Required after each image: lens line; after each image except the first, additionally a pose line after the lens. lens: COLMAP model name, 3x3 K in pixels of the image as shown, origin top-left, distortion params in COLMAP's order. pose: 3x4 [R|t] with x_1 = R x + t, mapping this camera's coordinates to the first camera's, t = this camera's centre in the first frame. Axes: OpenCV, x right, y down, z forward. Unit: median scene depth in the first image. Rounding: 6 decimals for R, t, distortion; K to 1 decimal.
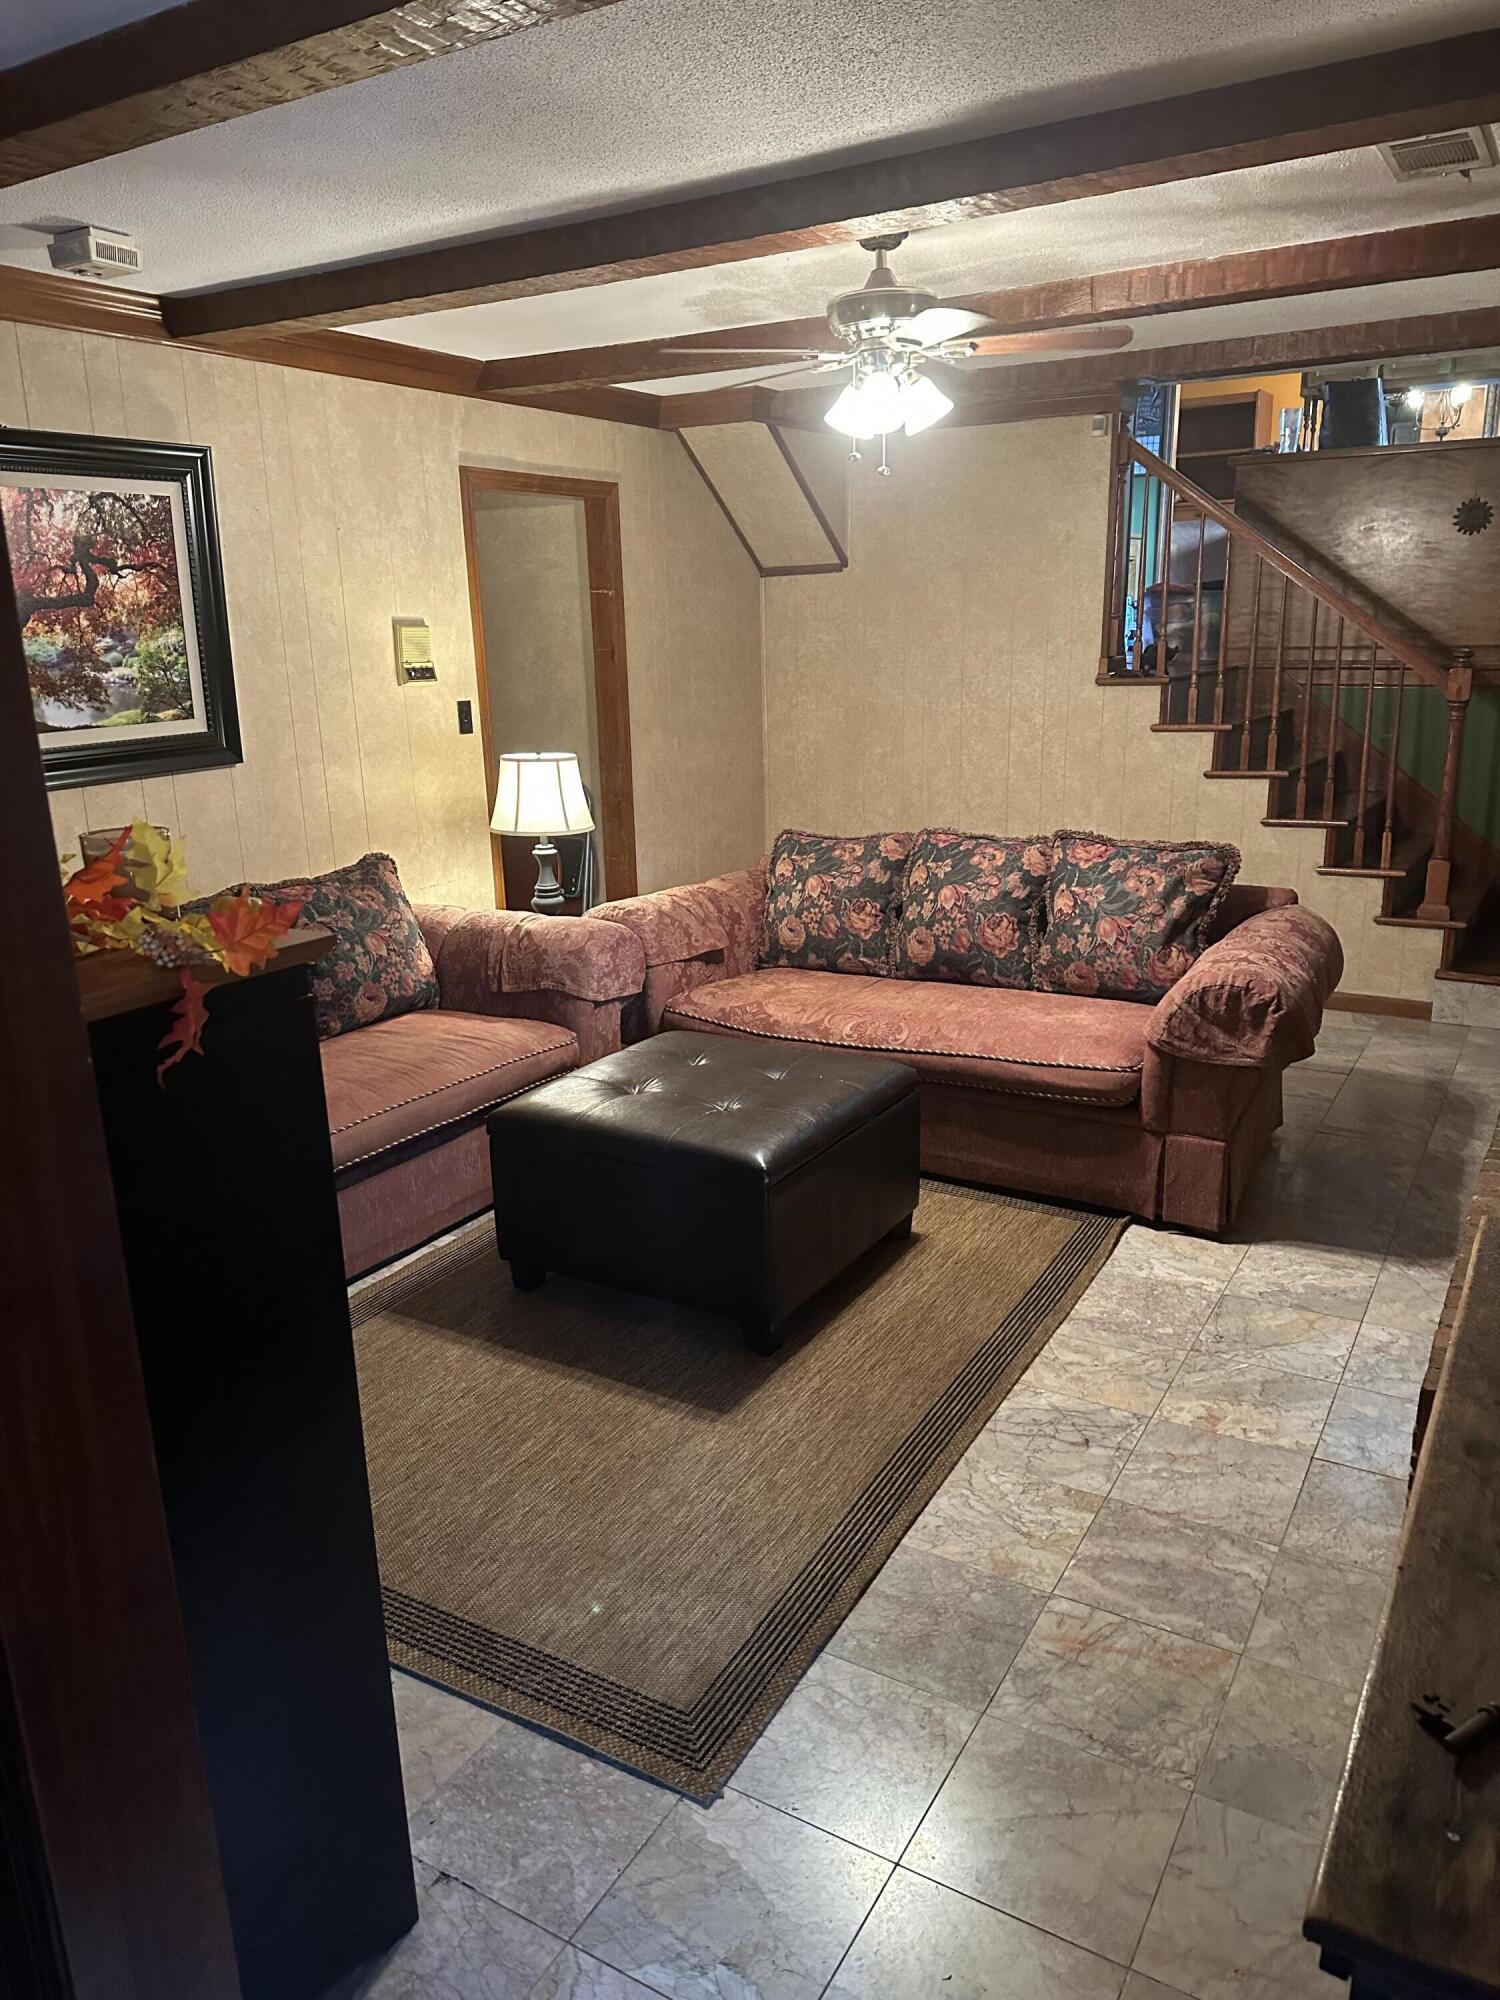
lens RADIAL K [[1409.9, 0, 742.3], [0, 1409.9, 987.7], [0, 0, 1]] dist [0.075480, -0.078906]
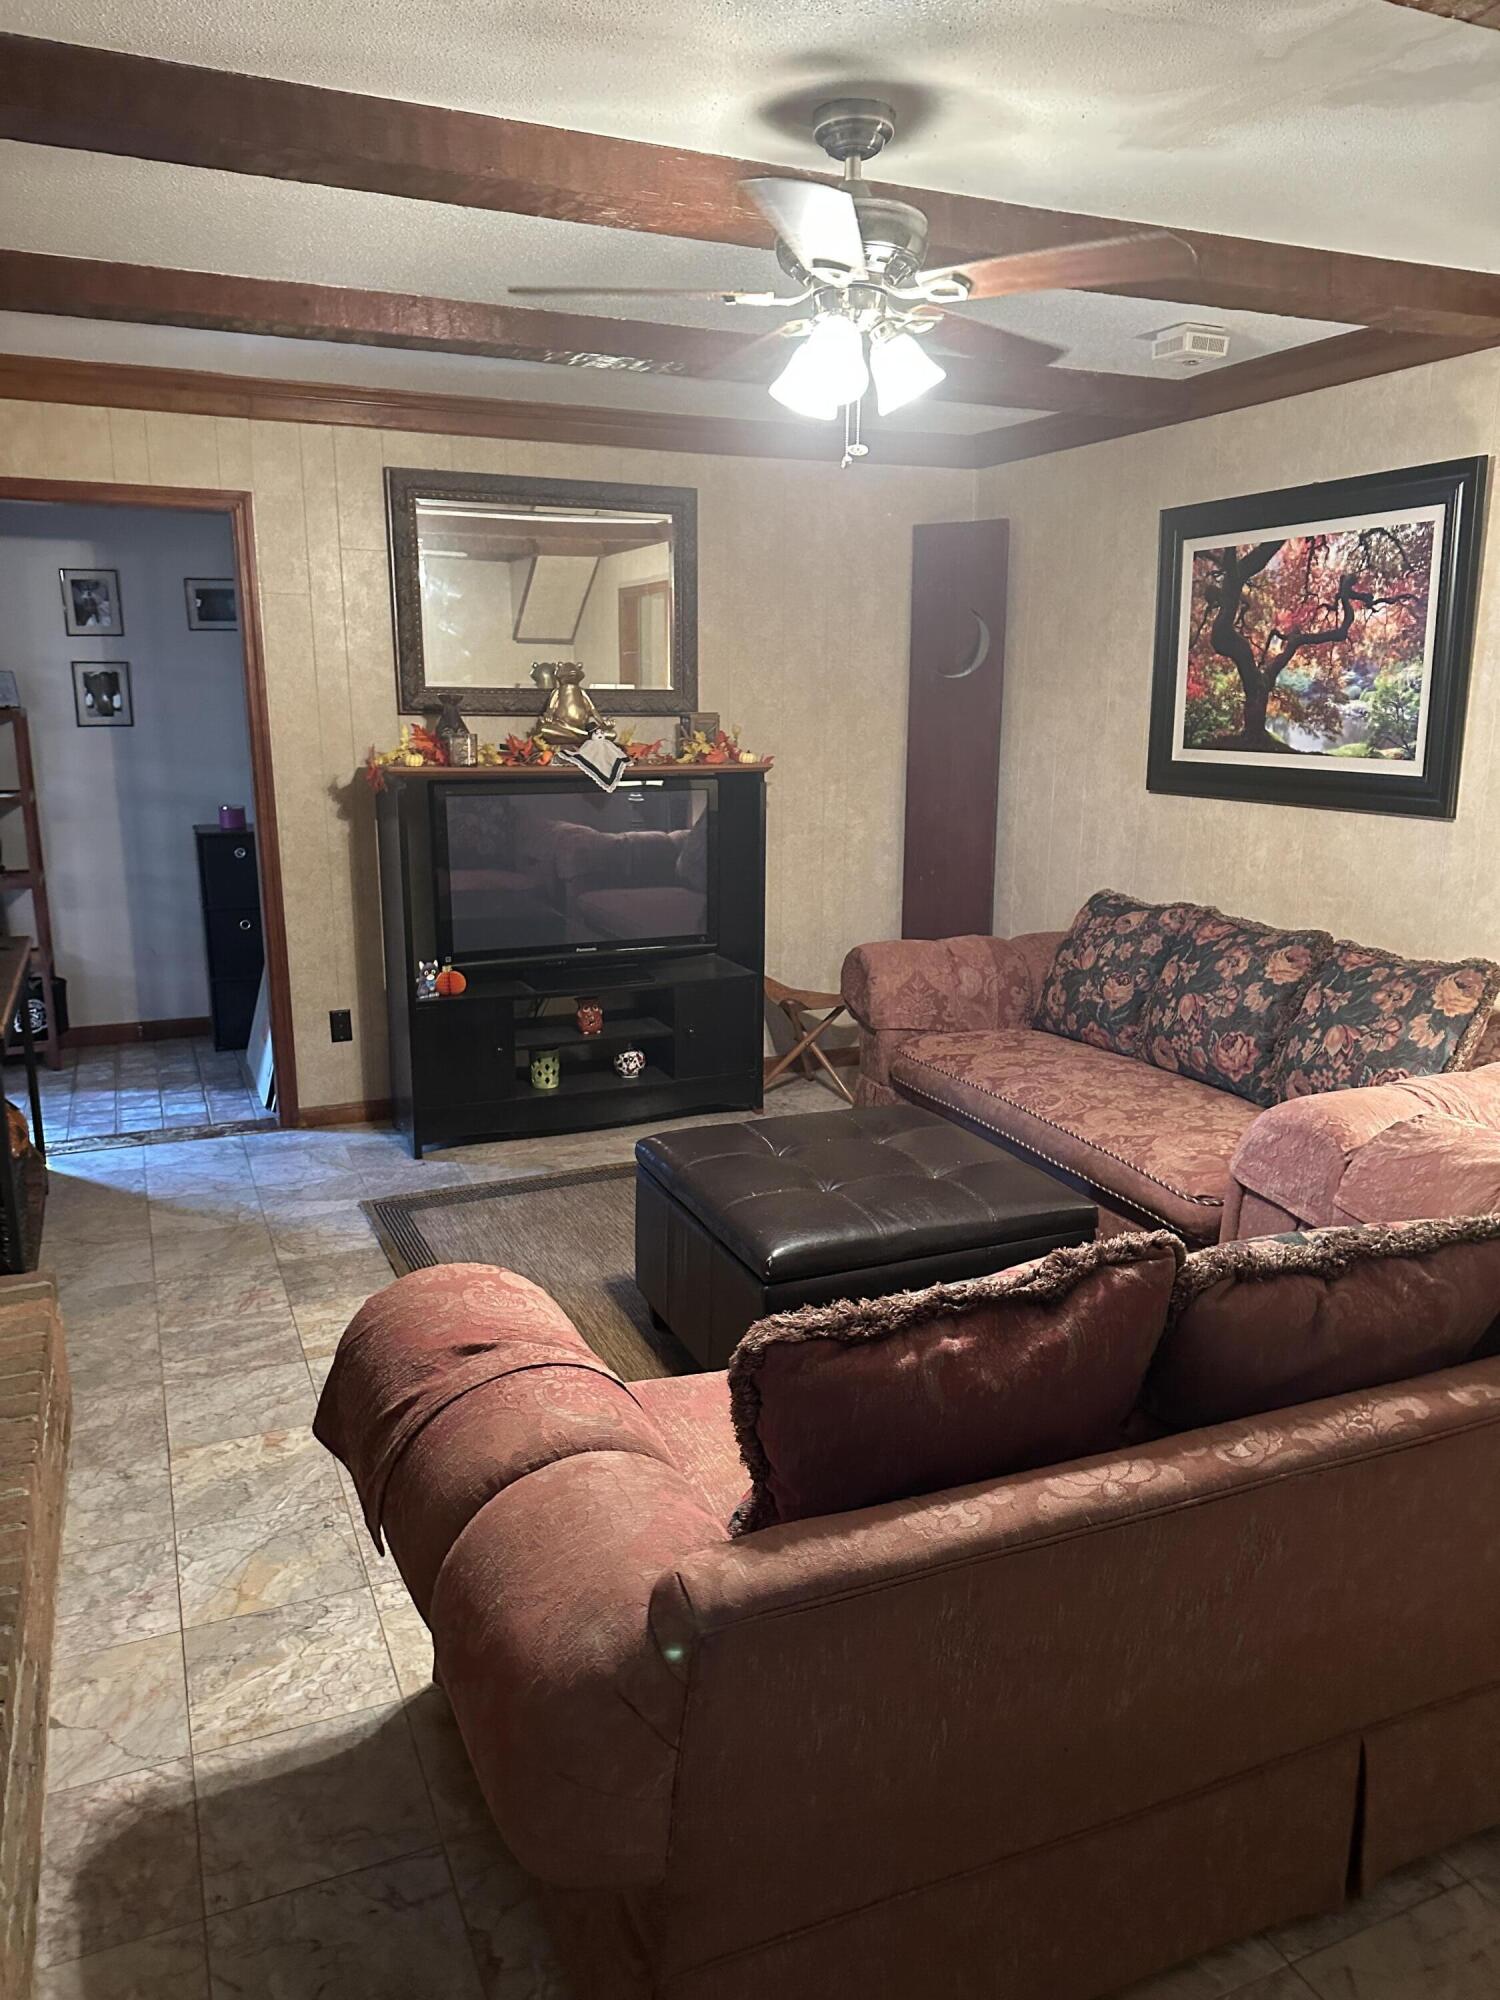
lens RADIAL K [[1409.9, 0, 742.3], [0, 1409.9, 987.7], [0, 0, 1]] dist [0.075480, -0.078906]
pose [[-0.578194, 0.198130, -0.791477, 0.666053], [-0.202544, 0.904846, 0.374474, -0.335804], [0.790359, 0.376827, -0.483046, 1.240181]]
